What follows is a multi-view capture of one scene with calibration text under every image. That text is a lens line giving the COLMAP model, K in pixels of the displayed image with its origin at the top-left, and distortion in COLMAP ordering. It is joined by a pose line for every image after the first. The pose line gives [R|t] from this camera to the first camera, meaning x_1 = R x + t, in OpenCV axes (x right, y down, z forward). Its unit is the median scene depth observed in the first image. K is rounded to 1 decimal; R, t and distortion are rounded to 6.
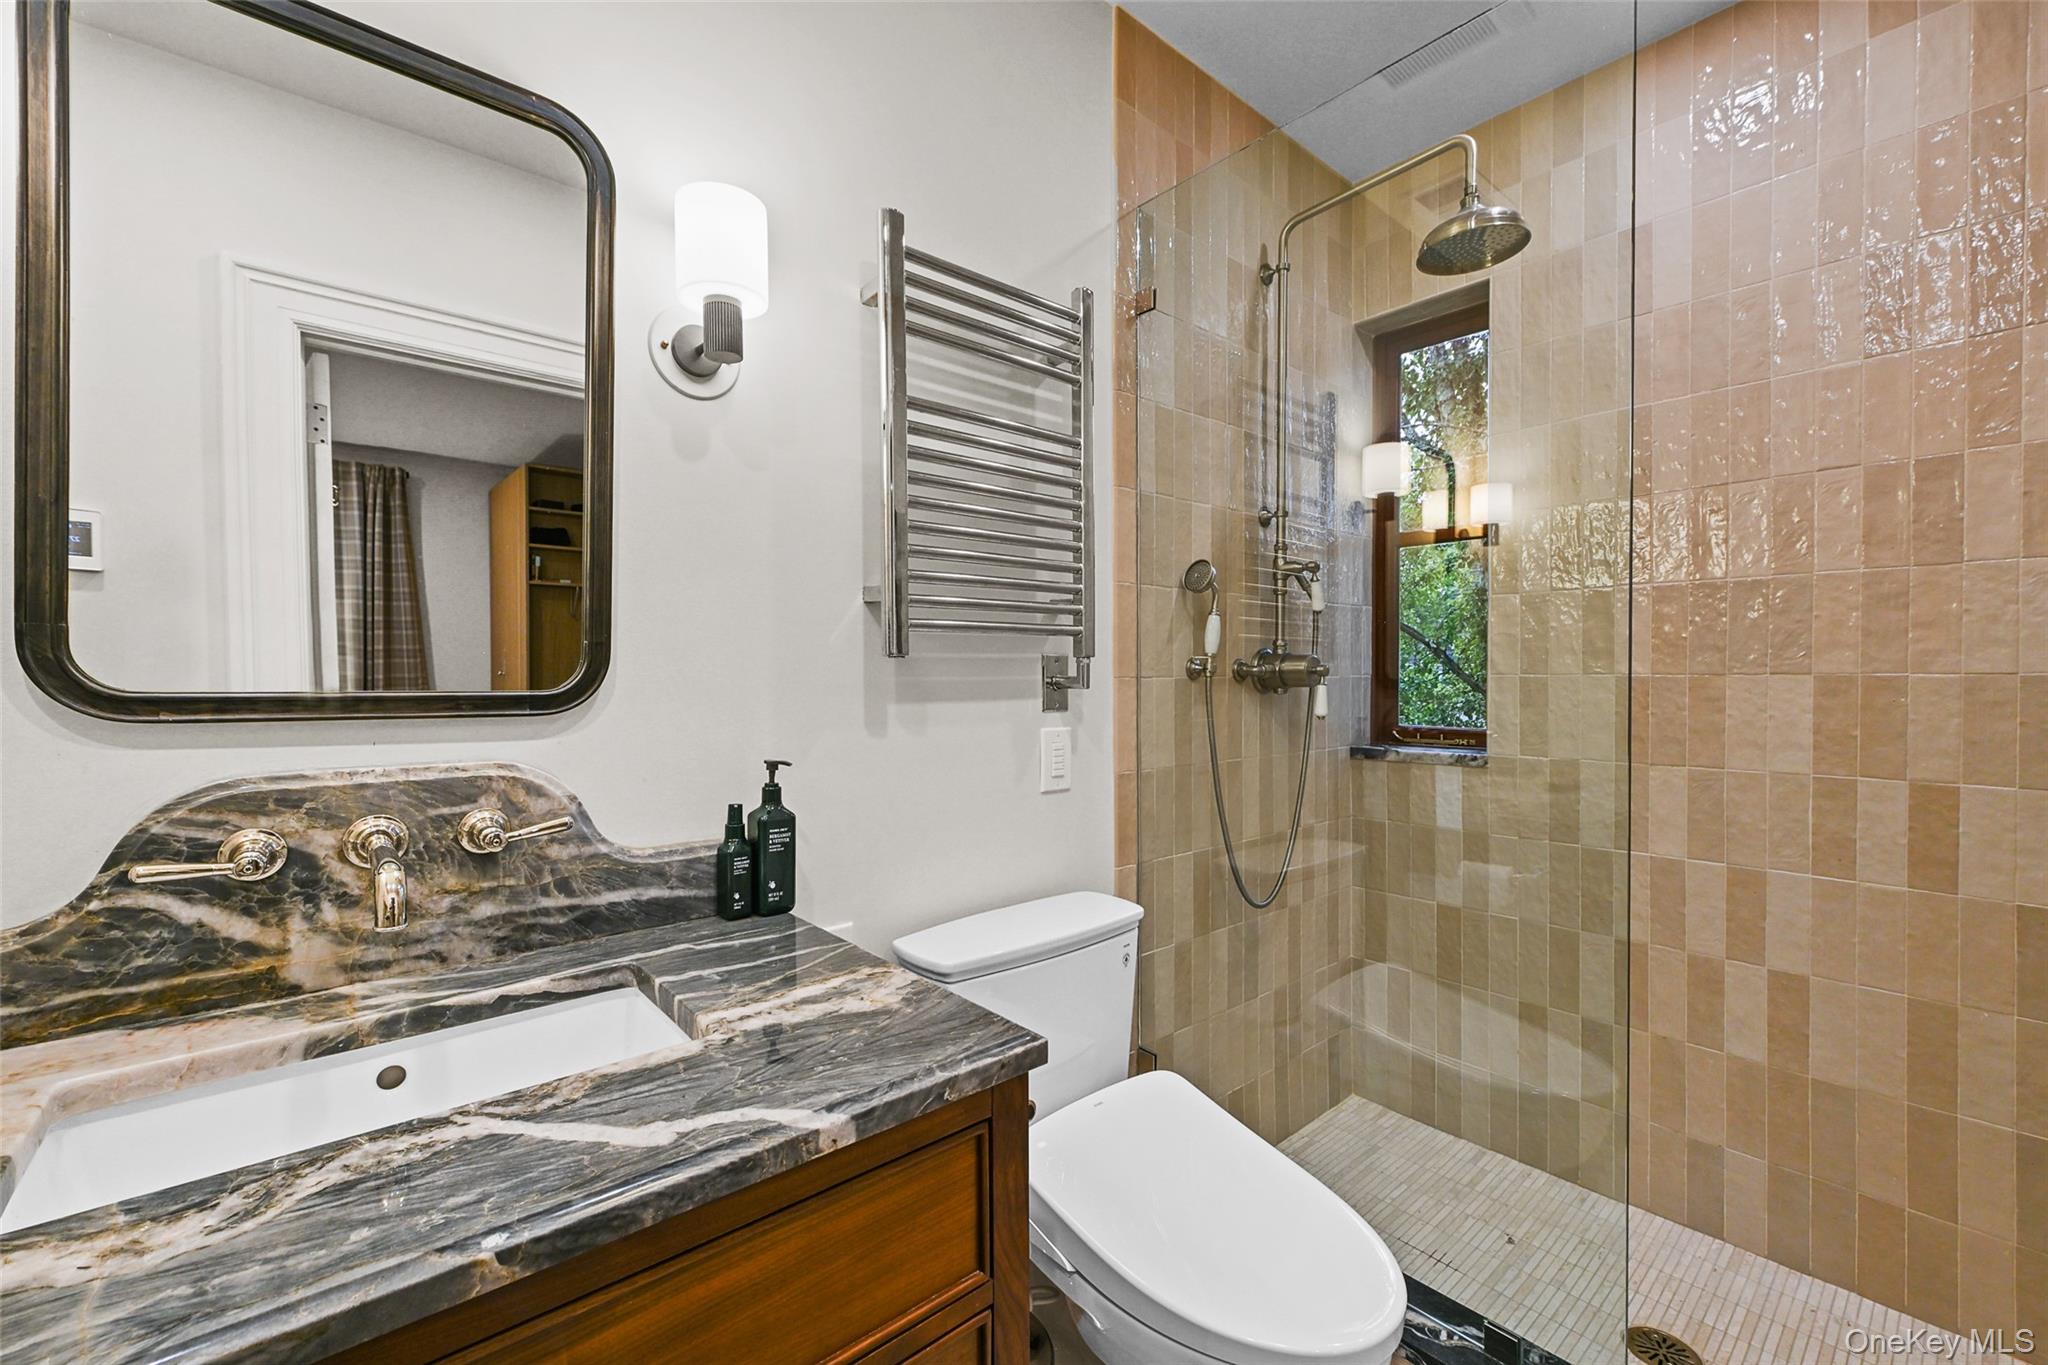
lens RADIAL K [[834.8, 0, 1019.8], [0, 834.8, 677.9], [0, 0, 1]] dist [-0.000612, -0.000039]
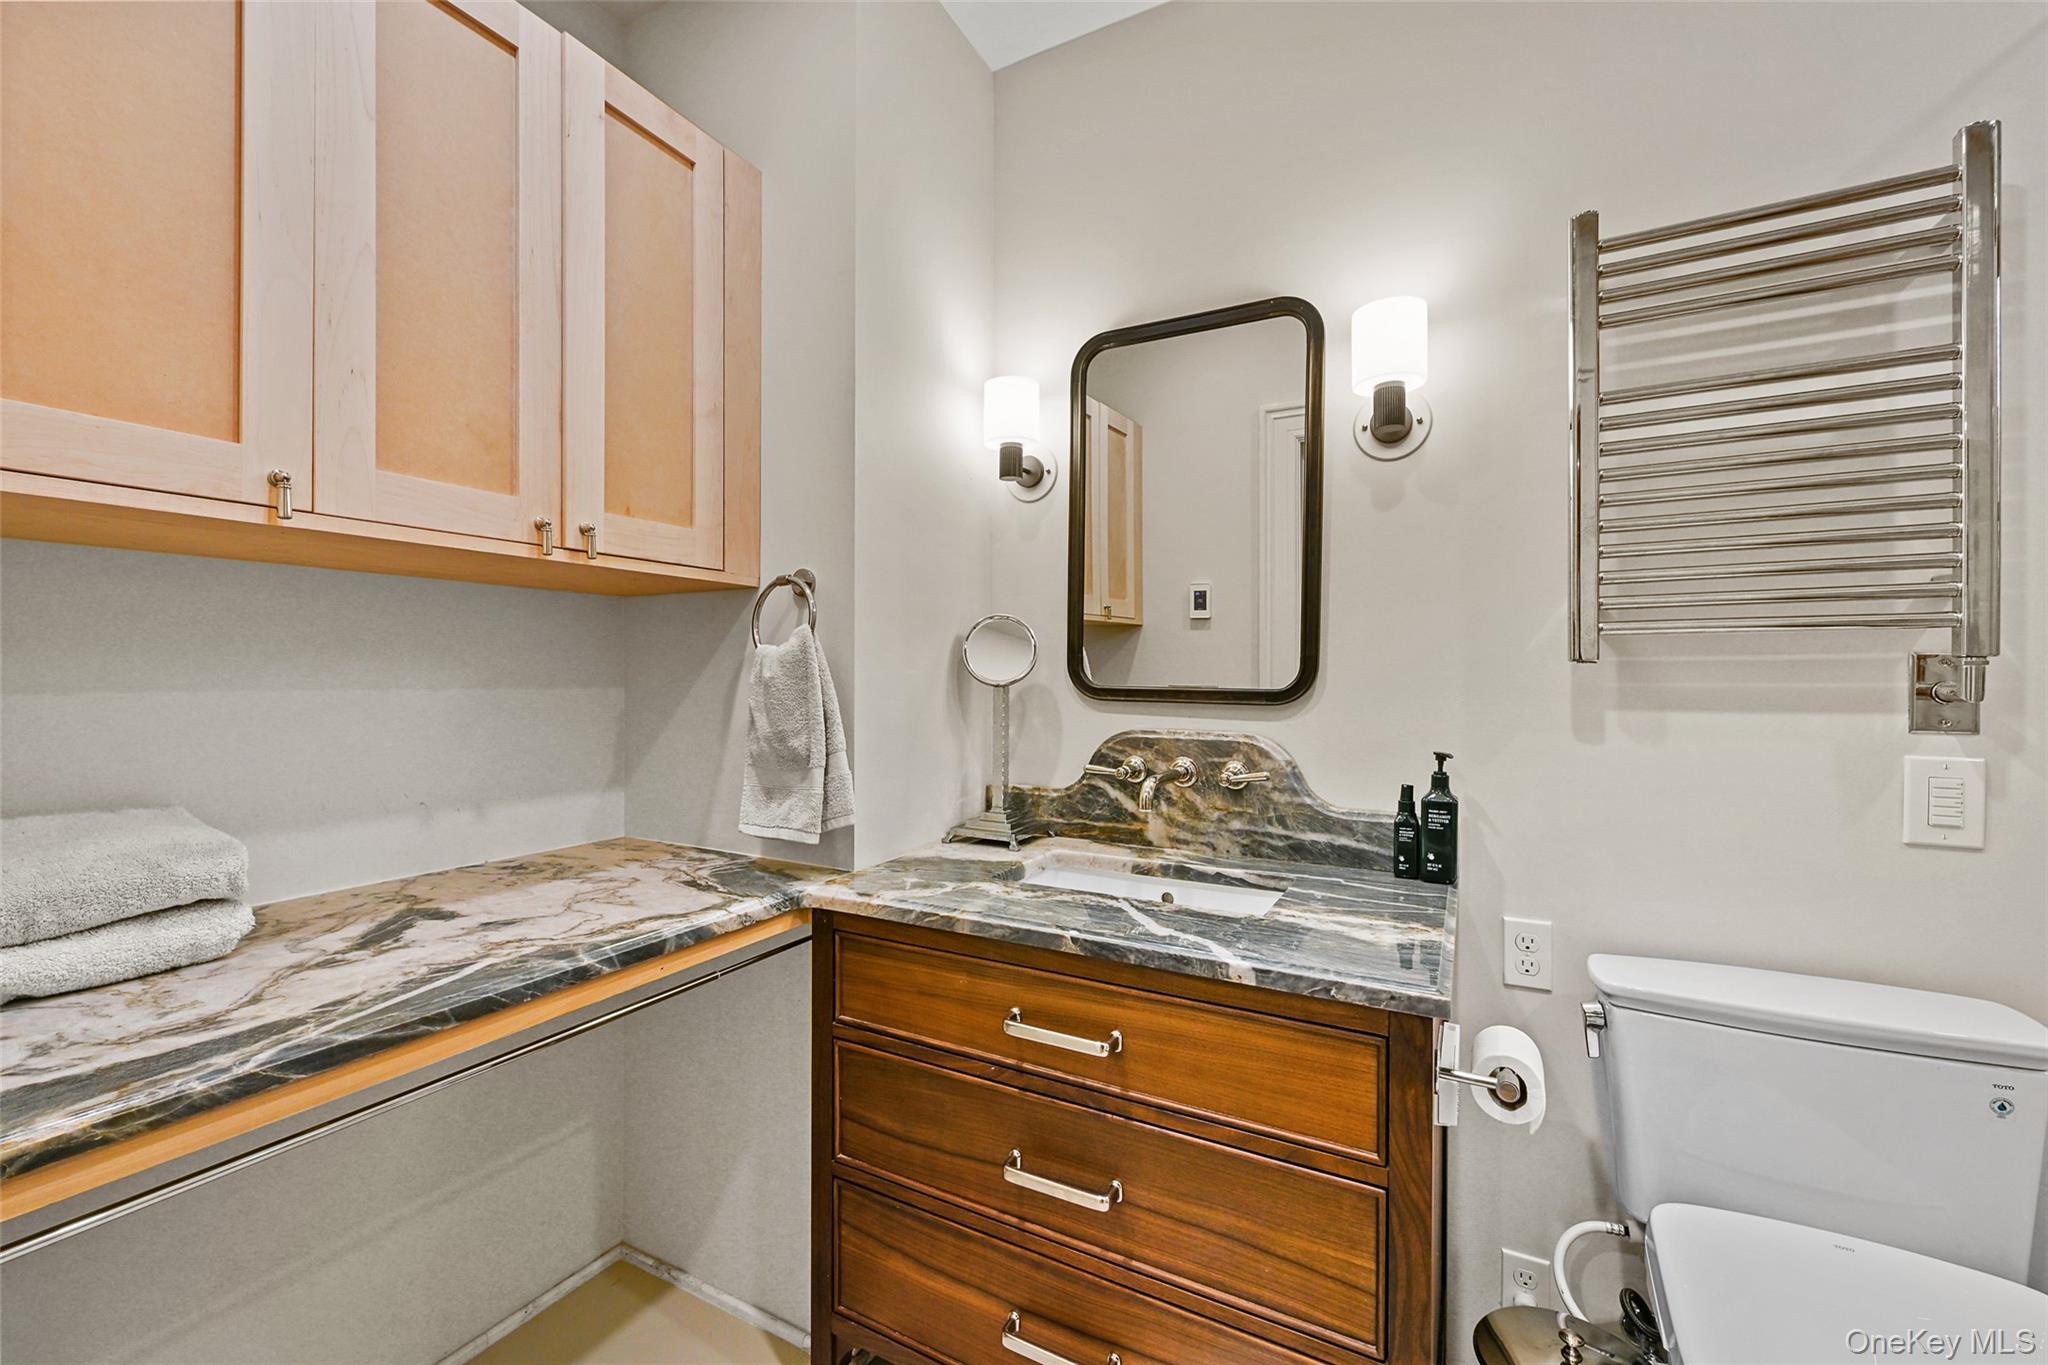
lens RADIAL K [[834.8, 0, 1019.8], [0, 834.8, 677.9], [0, 0, 1]] dist [-0.000612, -0.000039]
pose [[0.366918, 0.005796, -0.930235, 0.742686], [-0.008337, 0.999961, 0.002942, -0.005862], [0.930216, 0.006676, 0.366952, 0.023899]]
